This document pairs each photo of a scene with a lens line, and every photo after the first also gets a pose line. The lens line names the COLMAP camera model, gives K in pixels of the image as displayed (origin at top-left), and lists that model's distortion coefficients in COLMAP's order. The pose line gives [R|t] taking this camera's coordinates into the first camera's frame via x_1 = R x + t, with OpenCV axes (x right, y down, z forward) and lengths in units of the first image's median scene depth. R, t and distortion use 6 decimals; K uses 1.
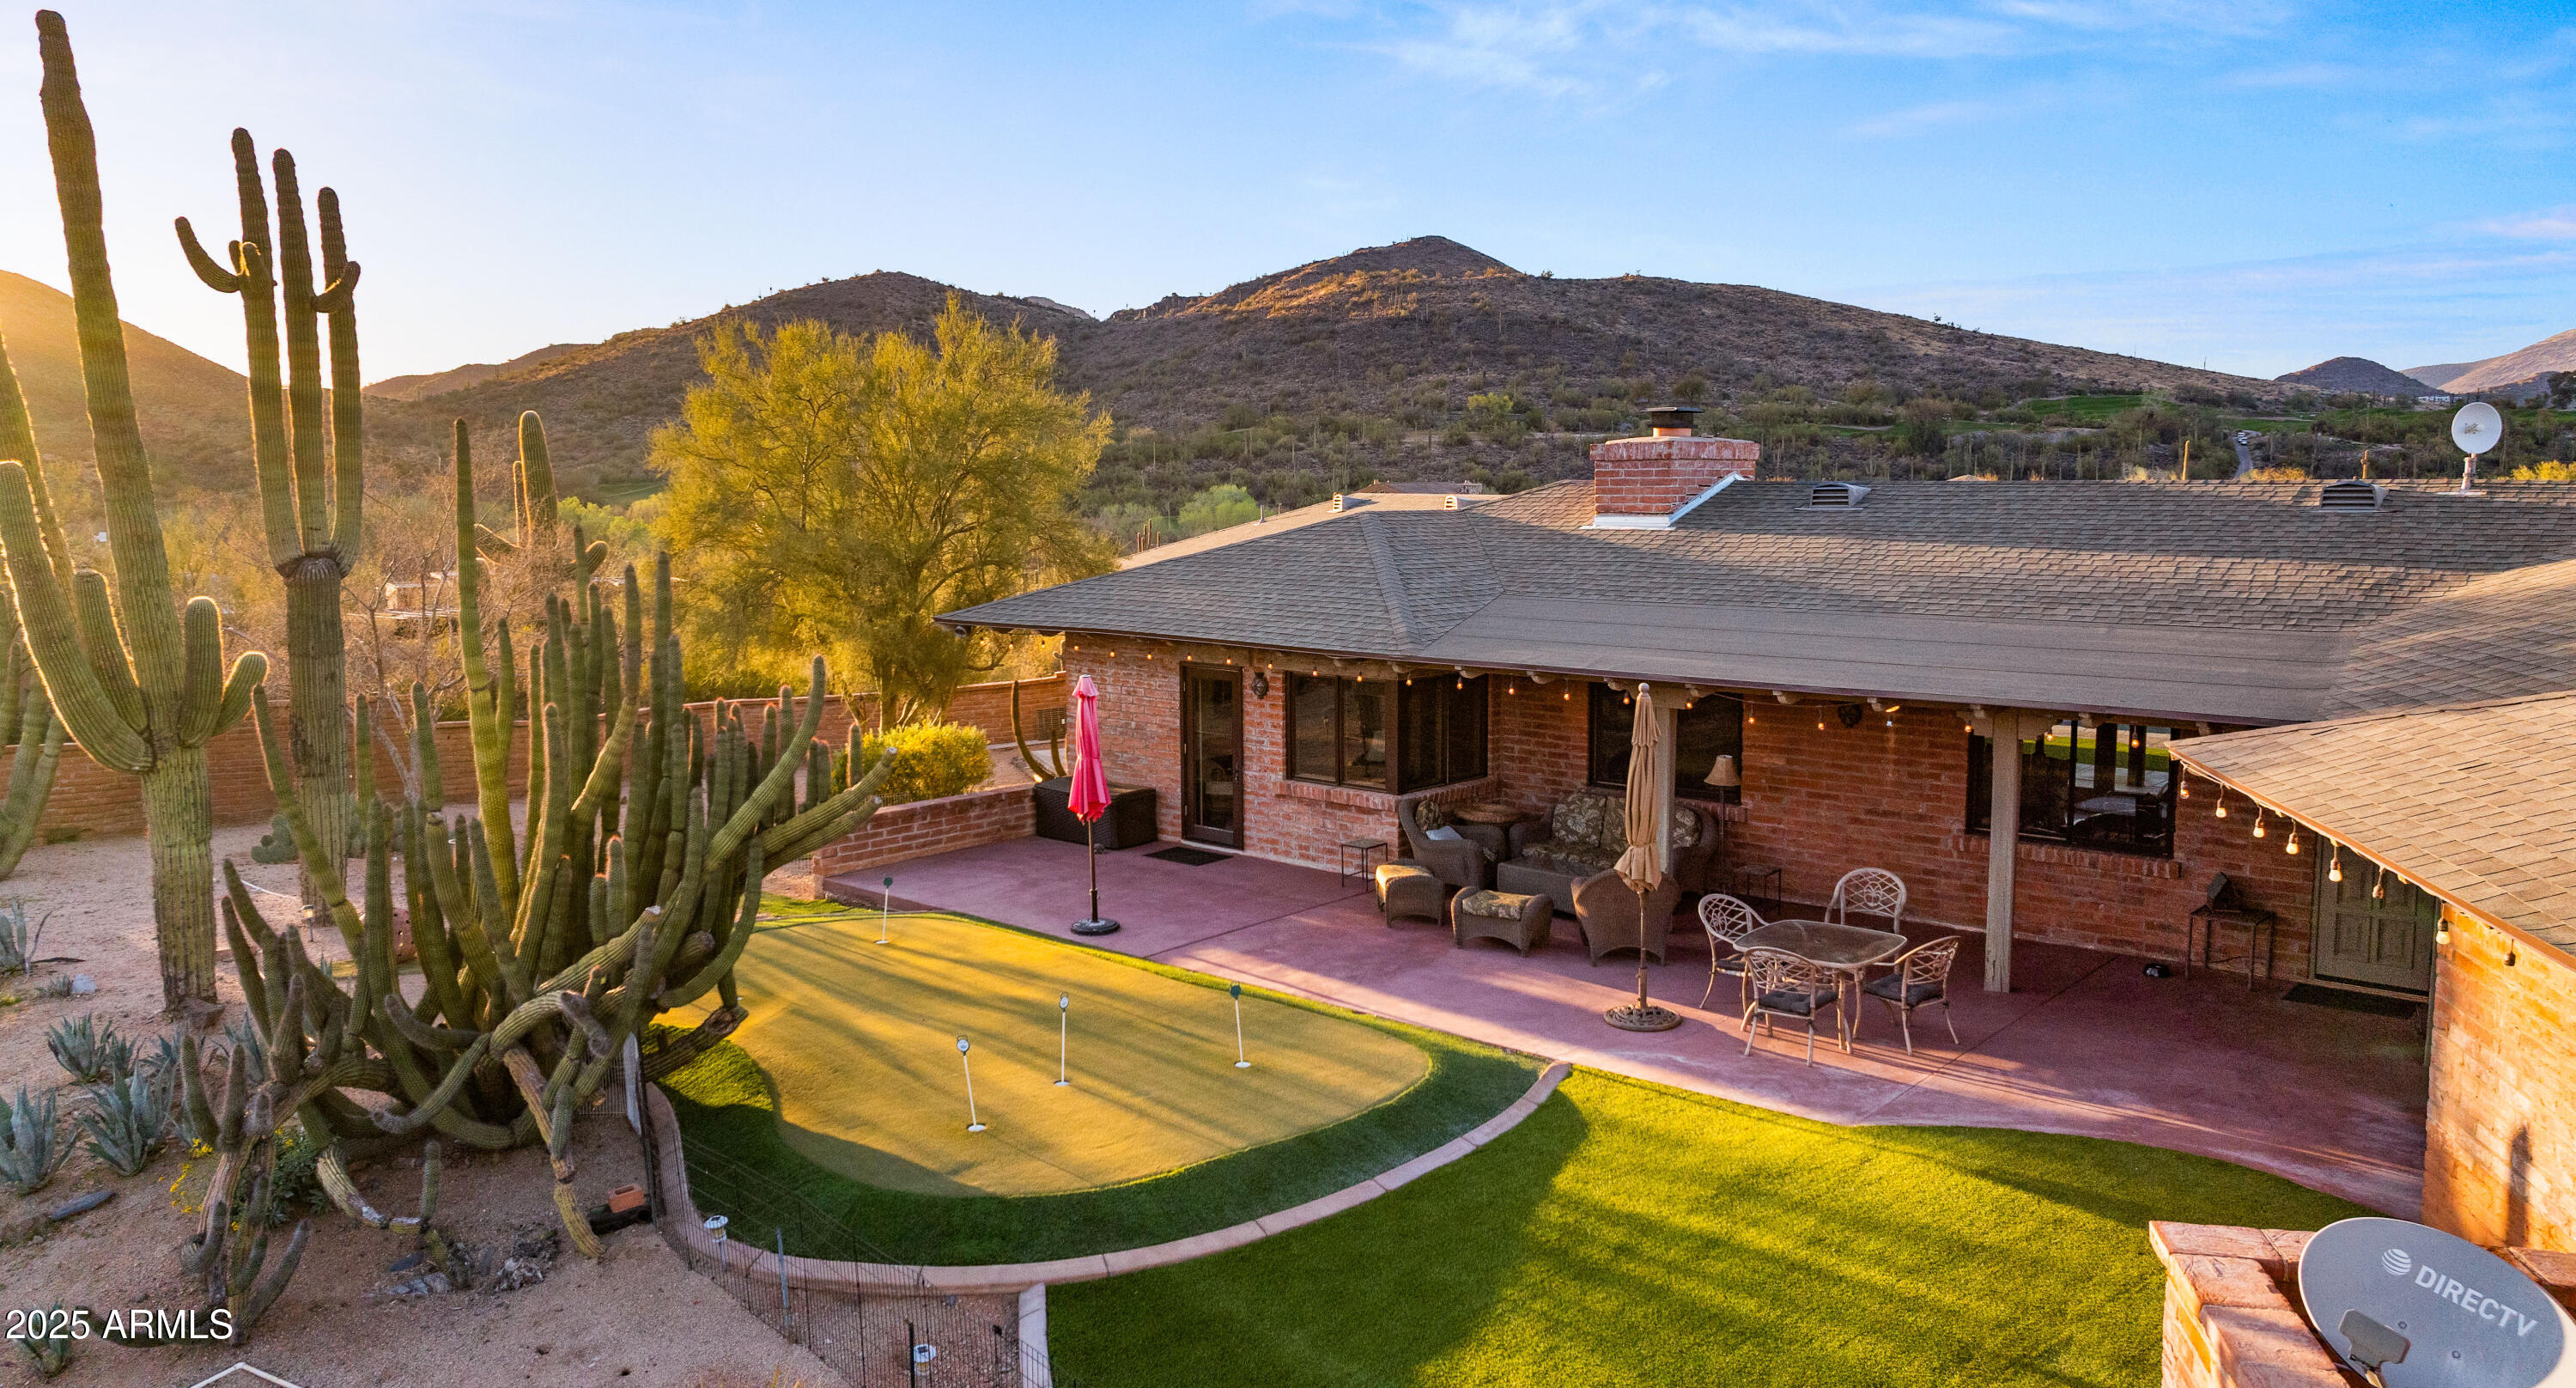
lens RADIAL K [[1782.7, 0, 1288.0], [0, 1782.7, 694.0], [0, 0, 1]] dist [-0.090316, 0.066084]
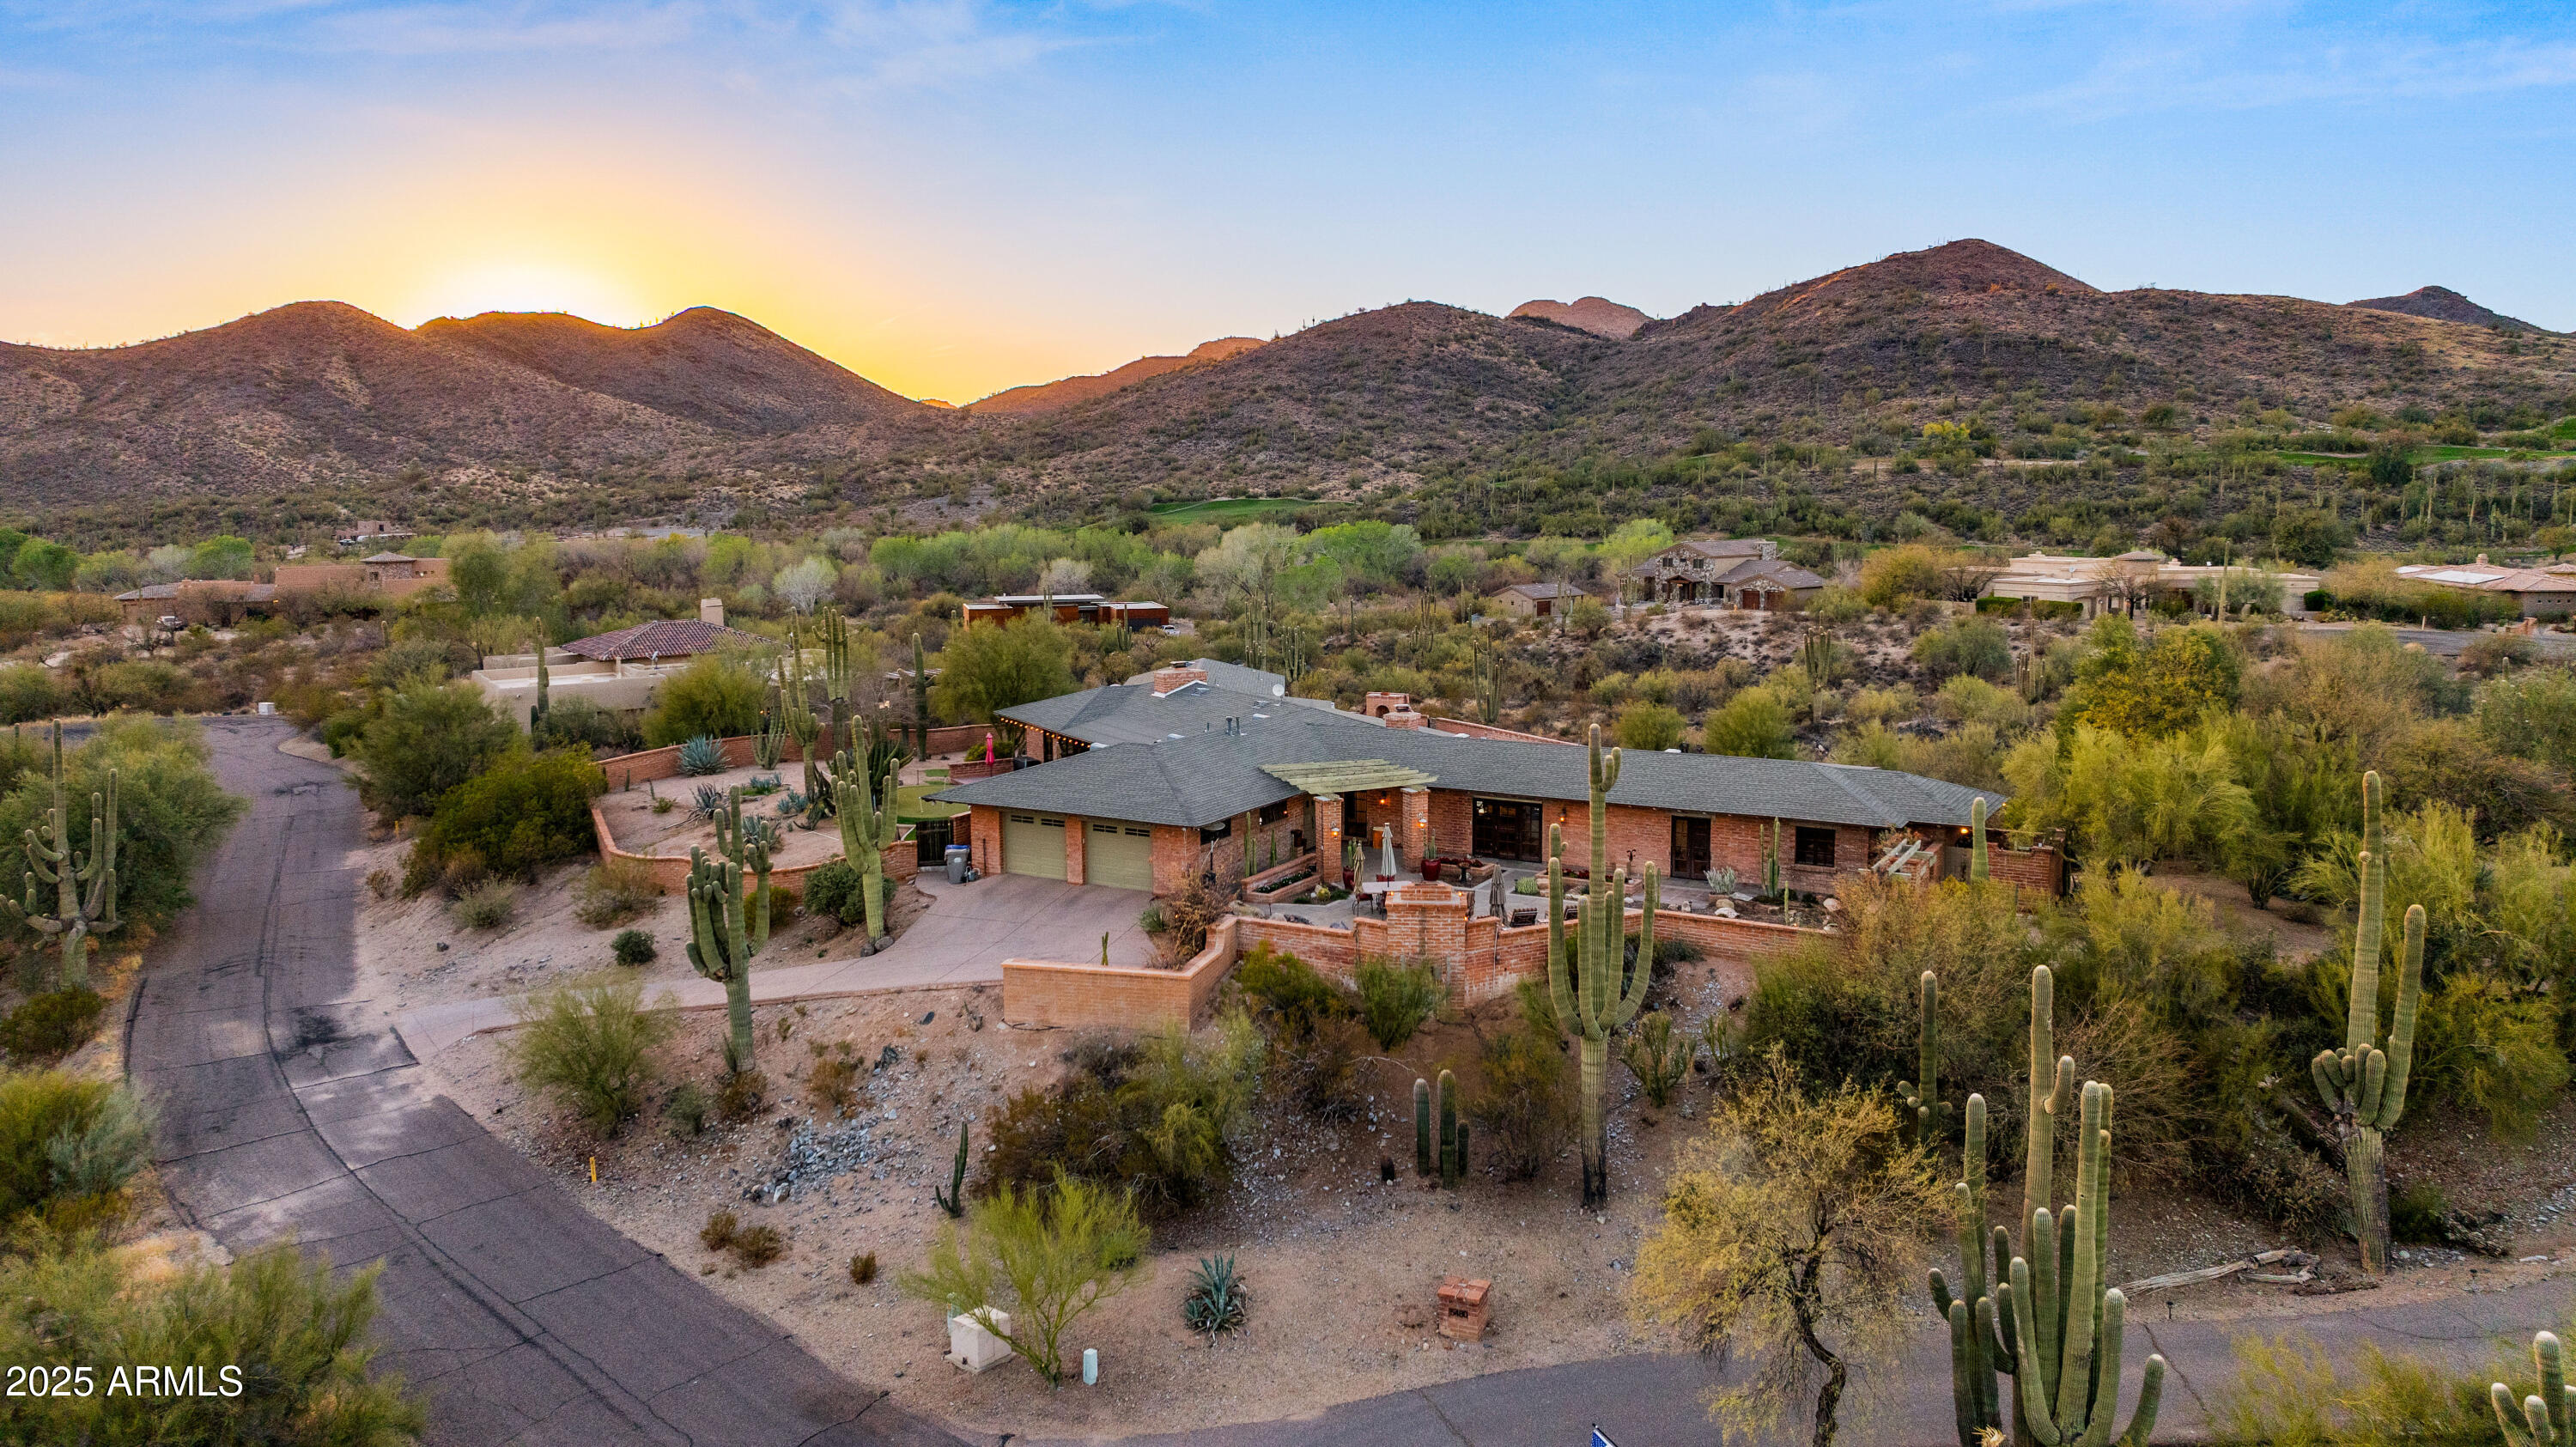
lens RADIAL K [[1864.9, 0, 1288.0], [0, 1864.9, 723.5], [0, 0, 1]] dist [-0.016636, -0.002330]
pose [[0.944352, 0.046335, -0.325656, 0.100642], [-0.038067, 0.998772, 0.031719, -0.009891], [0.326726, -0.017557, 0.944956, -0.150775]]
